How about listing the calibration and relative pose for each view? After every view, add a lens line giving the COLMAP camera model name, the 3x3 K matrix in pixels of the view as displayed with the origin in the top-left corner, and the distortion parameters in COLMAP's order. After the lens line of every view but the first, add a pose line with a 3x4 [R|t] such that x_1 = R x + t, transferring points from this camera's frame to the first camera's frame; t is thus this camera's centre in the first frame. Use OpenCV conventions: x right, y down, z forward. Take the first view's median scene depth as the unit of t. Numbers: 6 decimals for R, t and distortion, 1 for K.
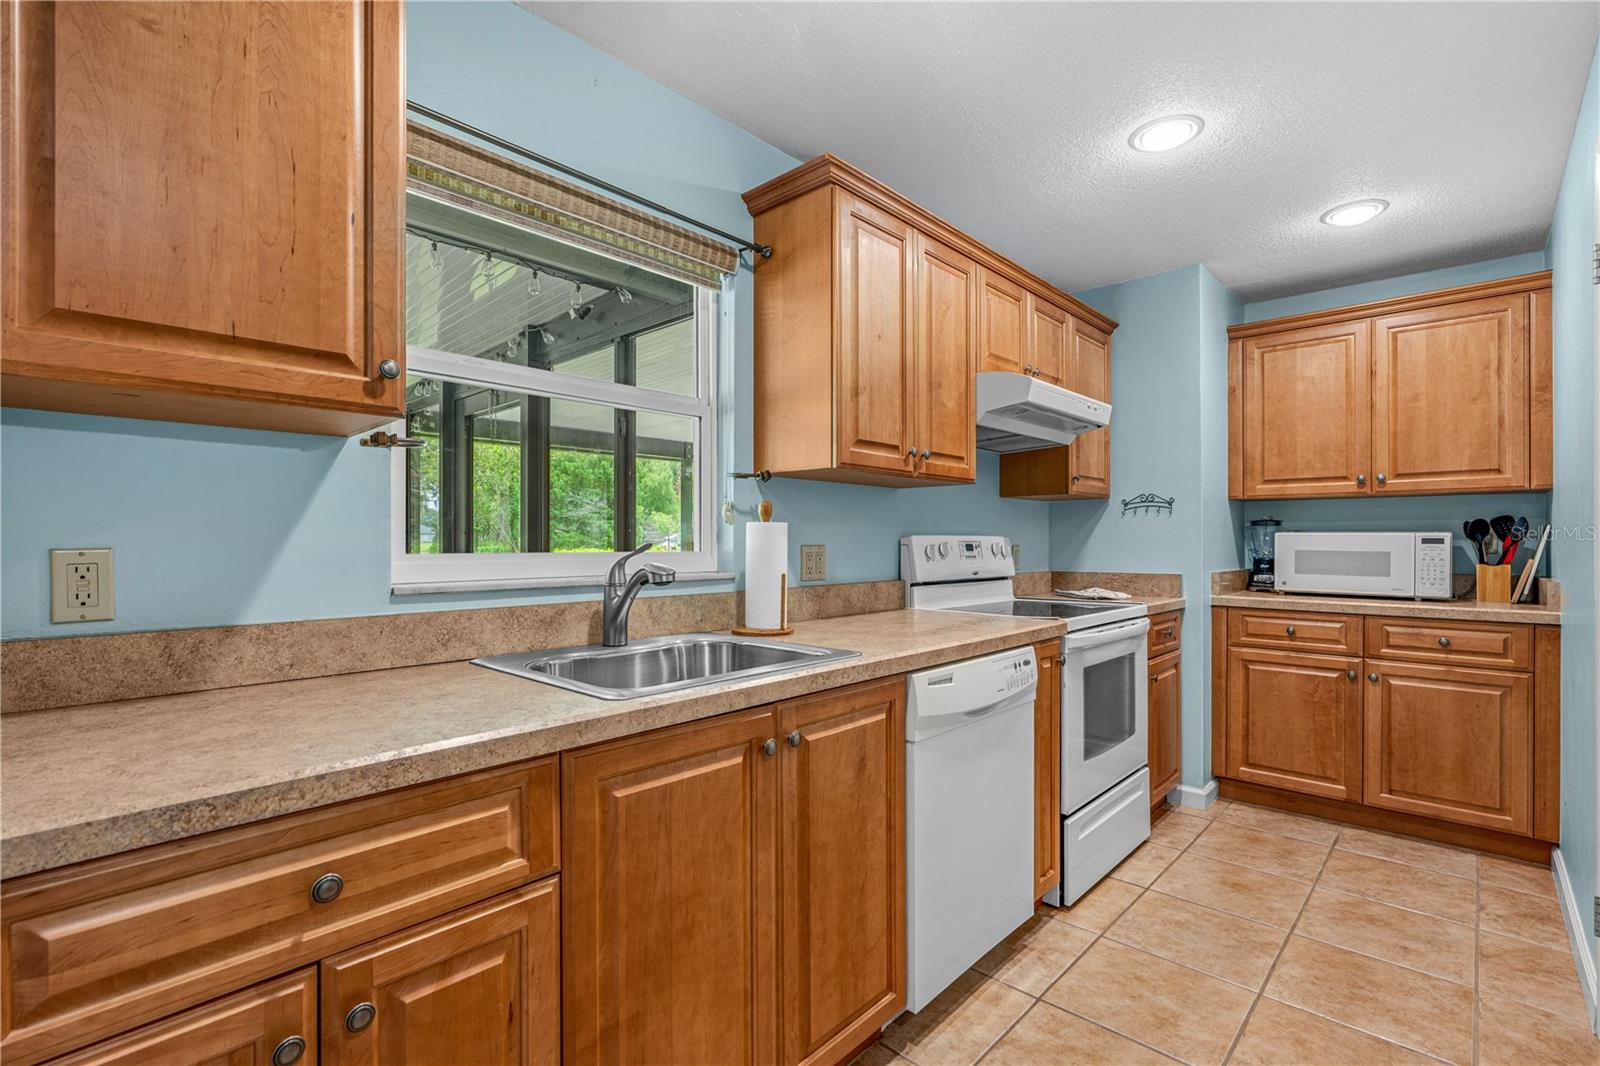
lens RADIAL K [[738.6, 0, 799.8], [0, 738.6, 541.1], [0, 0, 1]] dist [-0.005264, -0.000045]
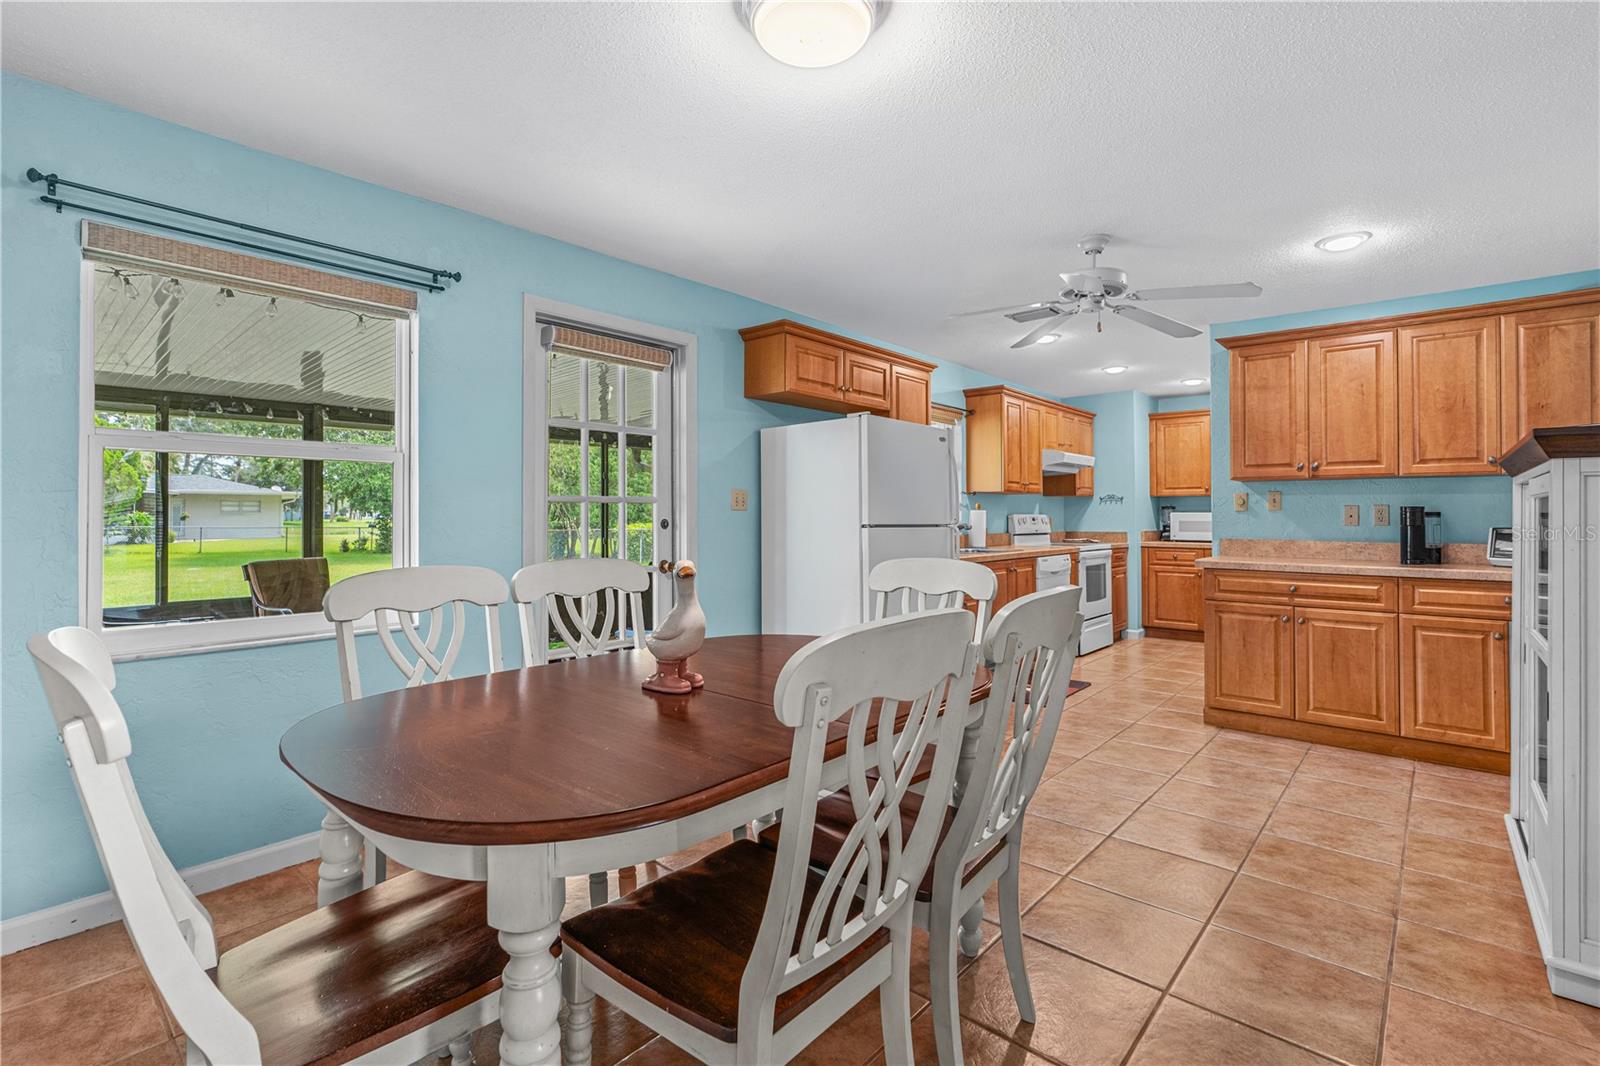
lens RADIAL K [[729.1, 0, 805.9], [0, 729.1, 503.5], [0, 0, 1]] dist [-0.002850, -0.000072]
pose [[0.999487, -0.000815, 0.032019, -0.757334], [0.001416, 0.999823, -0.018765, 0.000249], [-0.031998, 0.018801, 0.999311, -1.702778]]
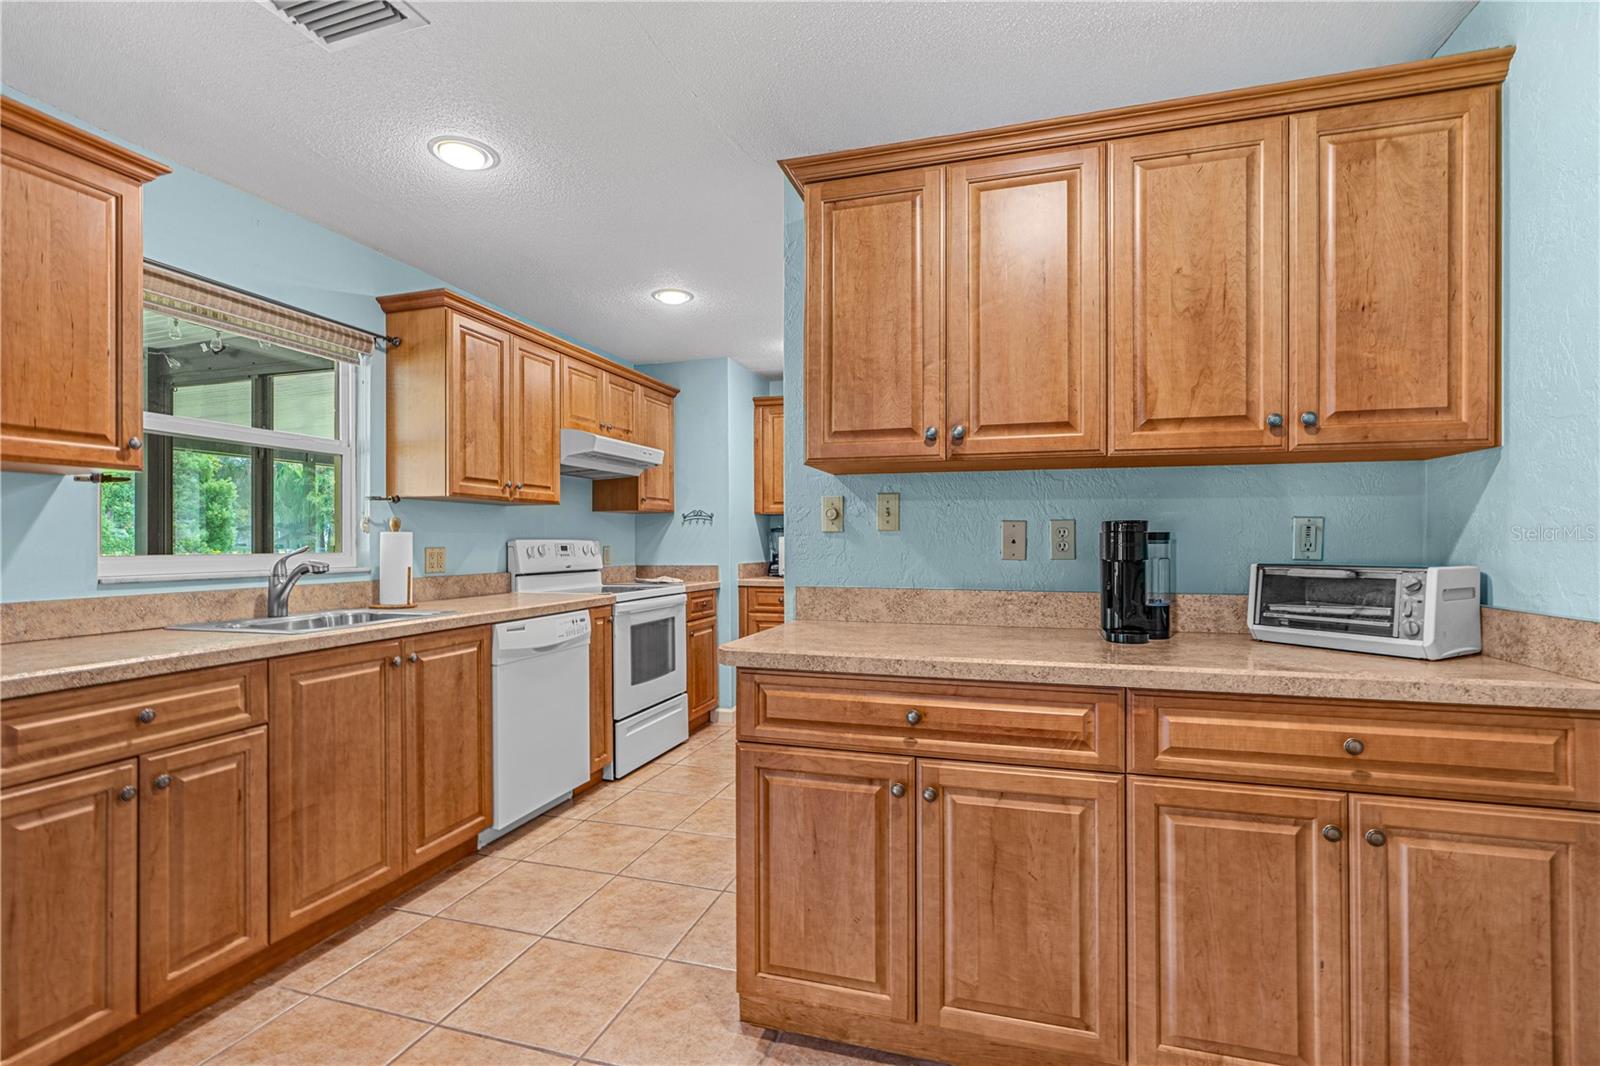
lens RADIAL K [[737.1, 0, 804.3], [0, 737.1, 537.1], [0, 0, 1]] dist [-0.002602, 0.001223]
pose [[0.898591, -0.002068, 0.438783, 0.037995], [0.005603, 0.999961, -0.006762, -0.000947], [-0.438752, 0.008534, 0.898568, -0.616325]]
